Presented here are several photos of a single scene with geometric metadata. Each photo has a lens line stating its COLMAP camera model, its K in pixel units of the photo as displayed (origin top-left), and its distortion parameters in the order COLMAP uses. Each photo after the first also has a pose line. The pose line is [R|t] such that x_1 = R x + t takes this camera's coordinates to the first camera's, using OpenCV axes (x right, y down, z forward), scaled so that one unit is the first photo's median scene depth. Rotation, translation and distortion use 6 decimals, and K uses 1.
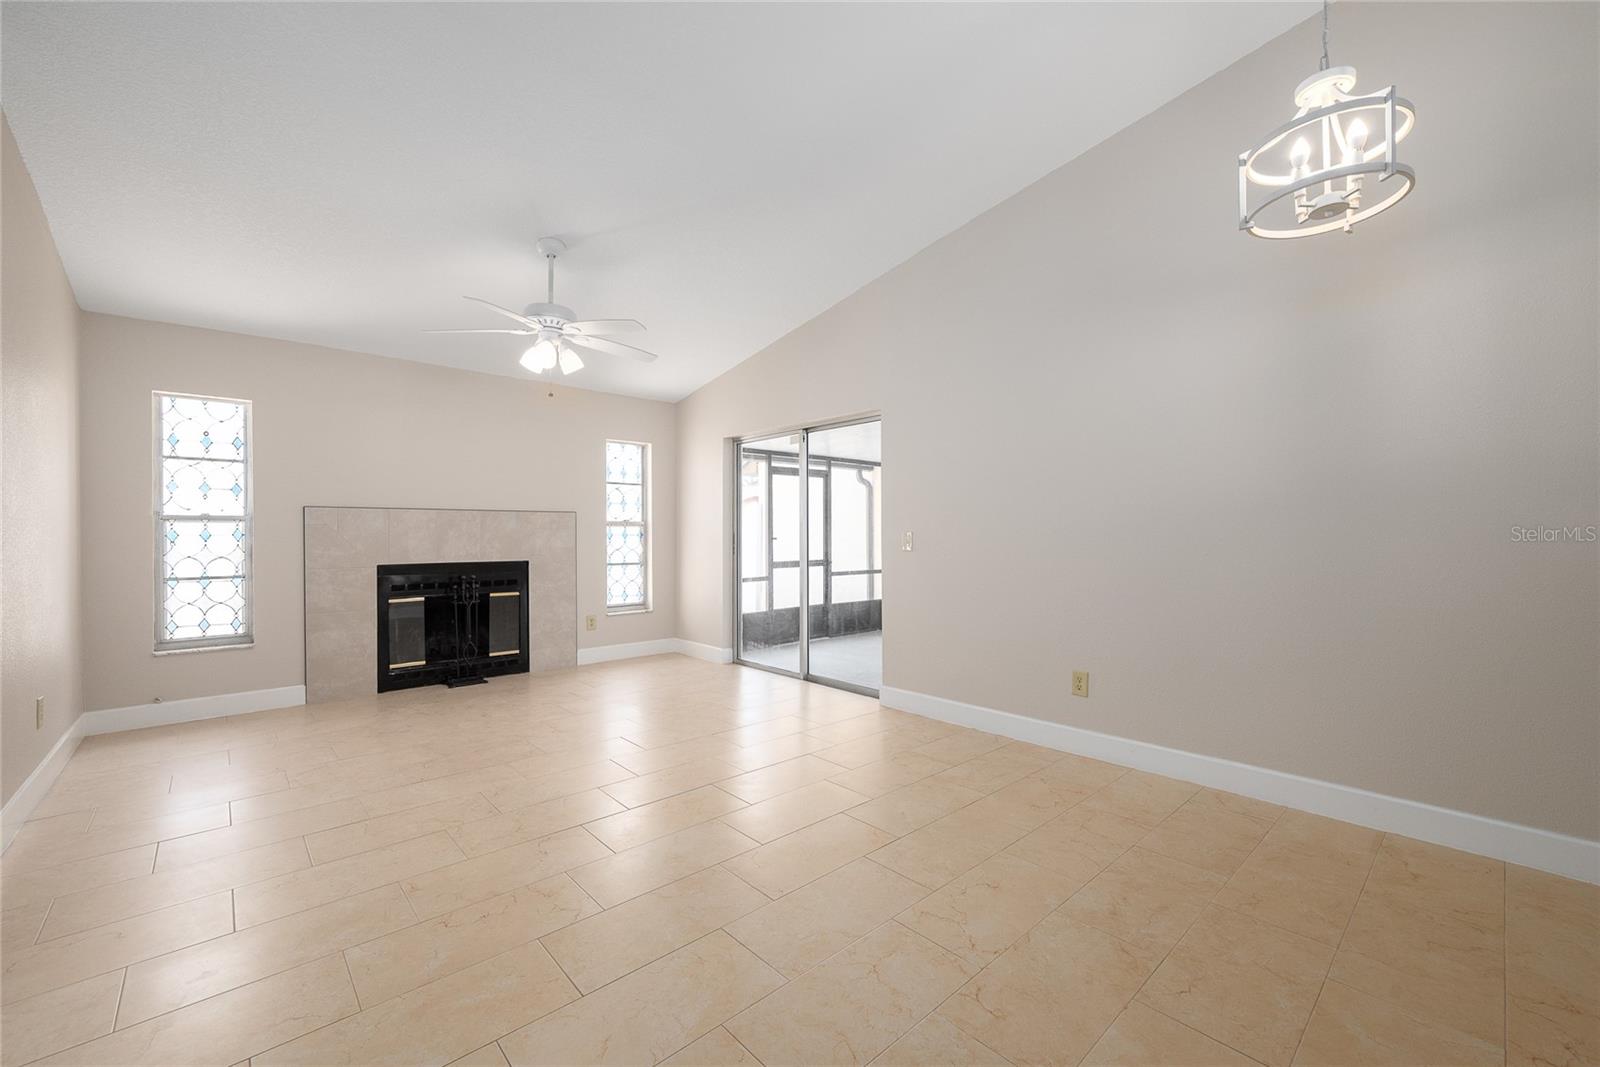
lens RADIAL K [[641.3, 0, 805.6], [0, 641.3, 538.0], [0, 0, 1]] dist [-0.000278, -0.000279]
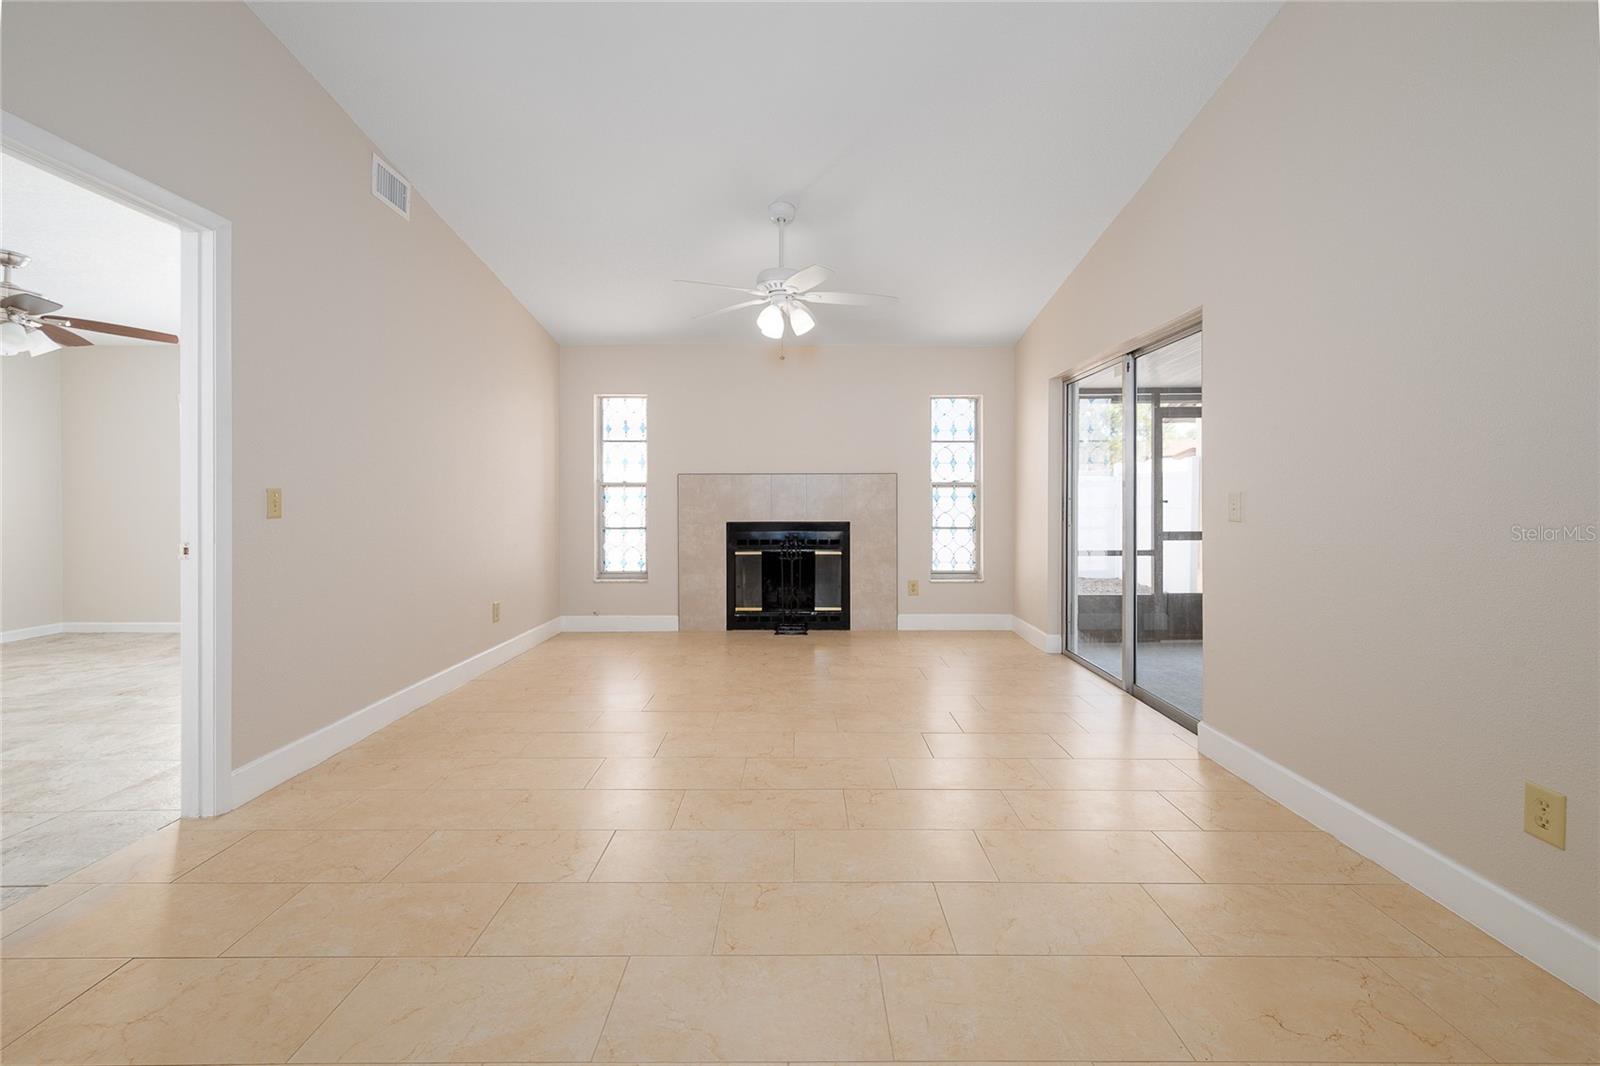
lens RADIAL K [[651.9, 0, 805.3], [0, 651.9, 502.1], [0, 0, 1]] dist [-0.000365, 0.000088]
pose [[0.740813, 0.005102, -0.671692, 0.221007], [-0.003211, 0.999987, 0.004054, -0.000318], [0.671704, -0.000846, 0.740819, 0.183035]]
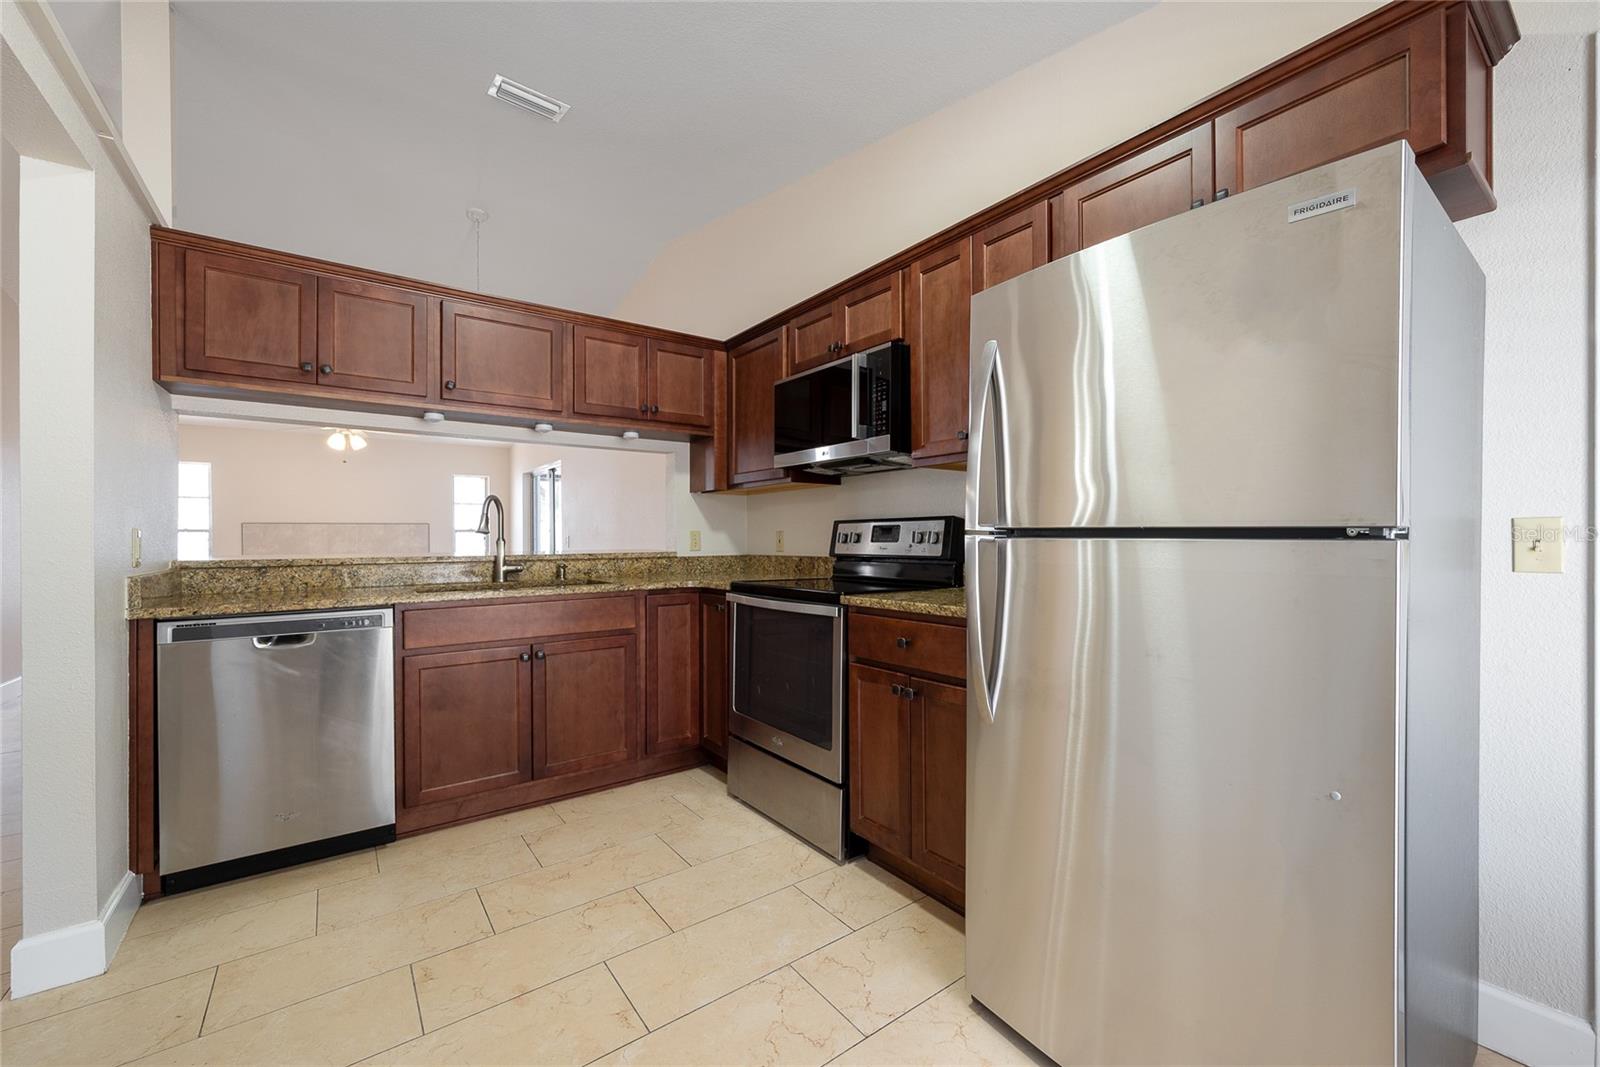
lens RADIAL K [[638.9, 0, 811.5], [0, 638.9, 539.9], [0, 0, 1]] dist [0.000002, 0.000191]
pose [[0.995122, -0.003426, -0.098594, 0.759599], [0.003533, 0.999993, 0.000911, 0.000245], [0.098590, -0.001255, 0.995127, -0.466034]]
